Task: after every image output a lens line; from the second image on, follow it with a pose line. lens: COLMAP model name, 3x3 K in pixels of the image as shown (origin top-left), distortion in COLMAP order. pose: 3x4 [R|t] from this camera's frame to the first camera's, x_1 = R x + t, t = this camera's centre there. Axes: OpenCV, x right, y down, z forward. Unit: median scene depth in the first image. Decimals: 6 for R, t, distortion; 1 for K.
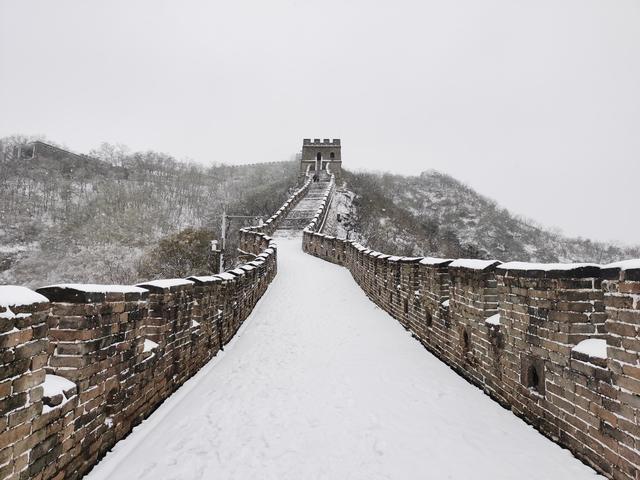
lens RADIAL K [[490.2, 0, 320.5], [0, 490.2, 239.6], [0, 0, 1]] dist [0.060604, -0.033387]
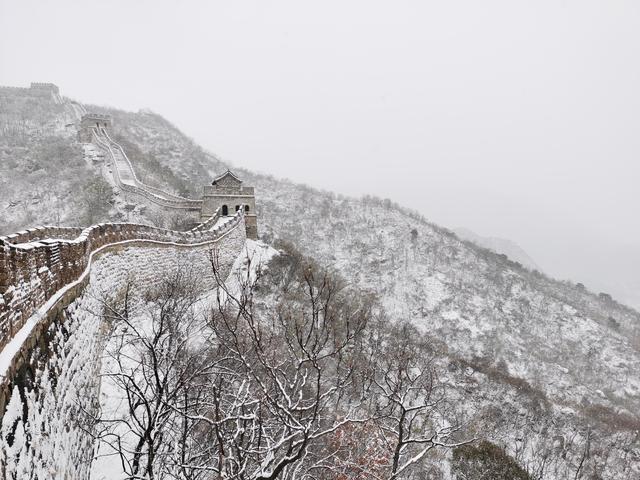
lens RADIAL K [[490.2, 0, 319.4], [0, 490.2, 238.8], [0, 0, 1]] dist [0.060604, -0.033387]
pose [[0.832107, -0.030940, 0.553752, -0.186616], [-0.069162, 0.984860, 0.158955, -0.052981], [-0.550286, -0.170566, 0.817369, -0.550780]]
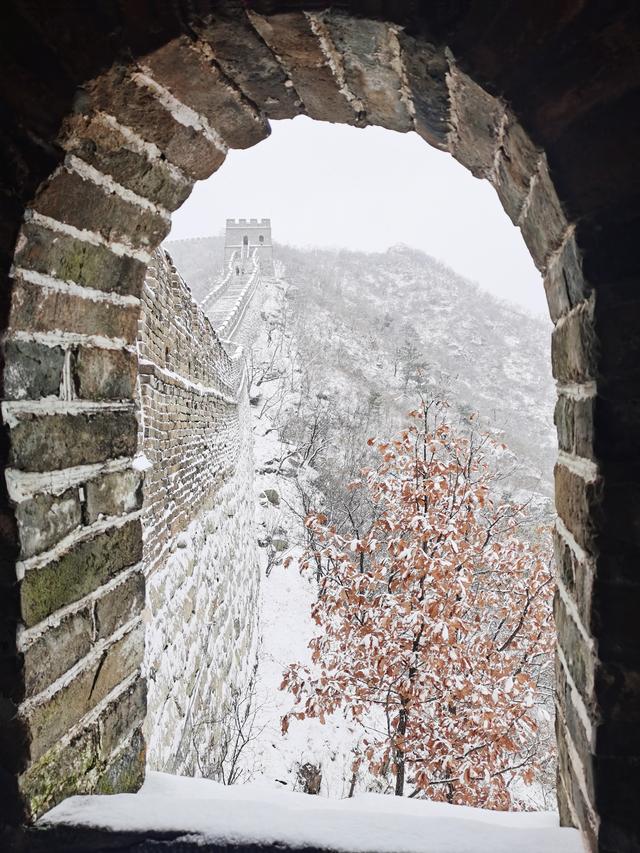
lens RADIAL K [[653.3, 0, 316.2], [0, 653.3, 426.7], [0, 0, 1]] dist [0.060604, -0.033387]
pose [[0.997260, -0.039922, 0.062286, 0.018551], [0.031005, 0.989937, 0.138070, -0.001839], [-0.067172, -0.135760, 0.988462, -0.092060]]
